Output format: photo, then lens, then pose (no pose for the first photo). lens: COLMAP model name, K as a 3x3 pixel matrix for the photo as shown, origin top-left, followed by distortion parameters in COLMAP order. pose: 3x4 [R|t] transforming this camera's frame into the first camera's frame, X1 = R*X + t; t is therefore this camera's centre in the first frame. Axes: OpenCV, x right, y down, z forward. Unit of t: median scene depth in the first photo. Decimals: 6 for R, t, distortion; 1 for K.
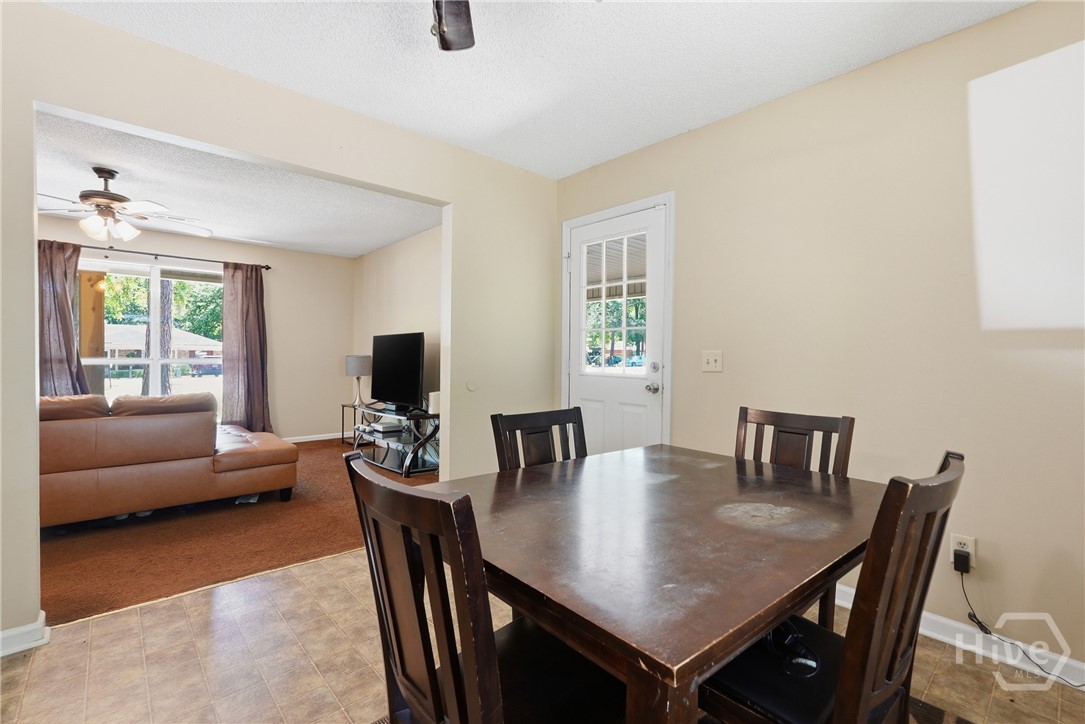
lens RADIAL K [[496.3, 0, 542.6], [0, 496.3, 366.4], [0, 0, 1]] dist [-0.000142, 0.000299]
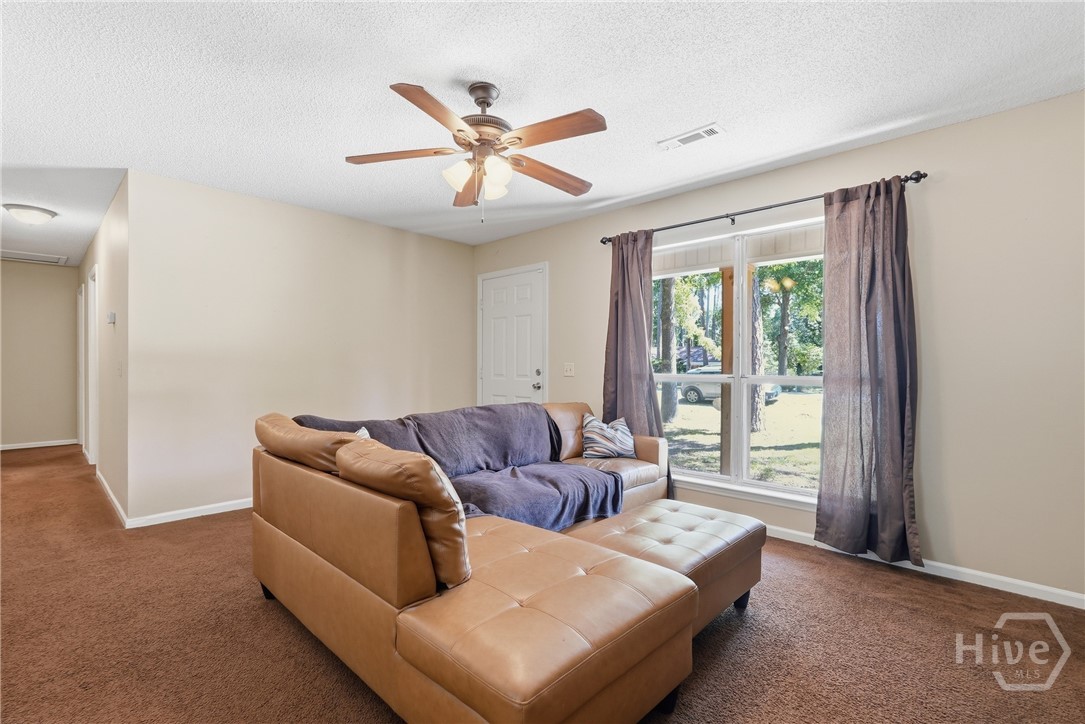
lens RADIAL K [[496.3, 0, 542.6], [0, 496.3, 366.4], [0, 0, 1]] dist [-0.000142, 0.000299]
pose [[0.079197, -0.006238, -0.996839, -0.152164], [-0.023967, 0.999679, -0.008160, -0.016600], [0.996571, 0.024537, 0.079022, 0.721758]]
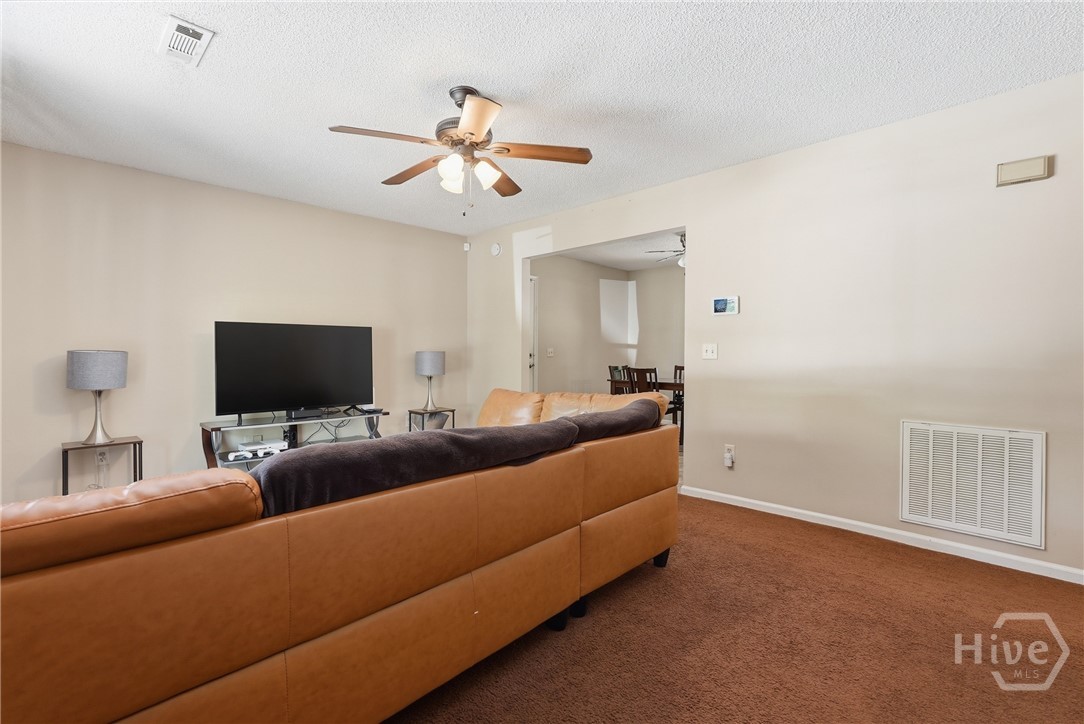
lens RADIAL K [[491.8, 0, 537.4], [0, 491.8, 357.6], [0, 0, 1]] dist [-0.000088, 0.000087]
pose [[-0.067090, -0.017716, 0.997590, -1.113576], [0.019824, 0.999621, 0.019085, -0.017751], [-0.997550, 0.021056, -0.066713, 0.665604]]
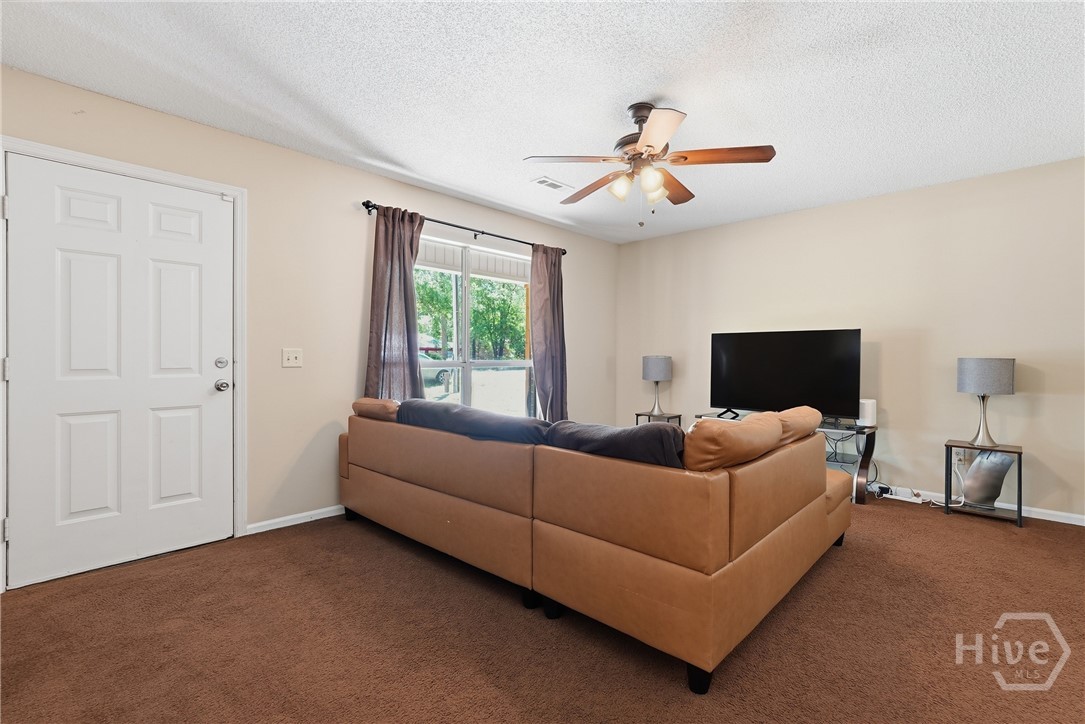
lens RADIAL K [[495.7, 0, 542.5], [0, 495.7, 362.0], [0, 0, 1]] dist [0.000820, 0.000073]
pose [[0.997208, -0.002611, 0.074624, -0.752185], [0.003027, 0.999981, -0.005453, -0.009282], [-0.074608, 0.005664, 0.997197, 0.189782]]
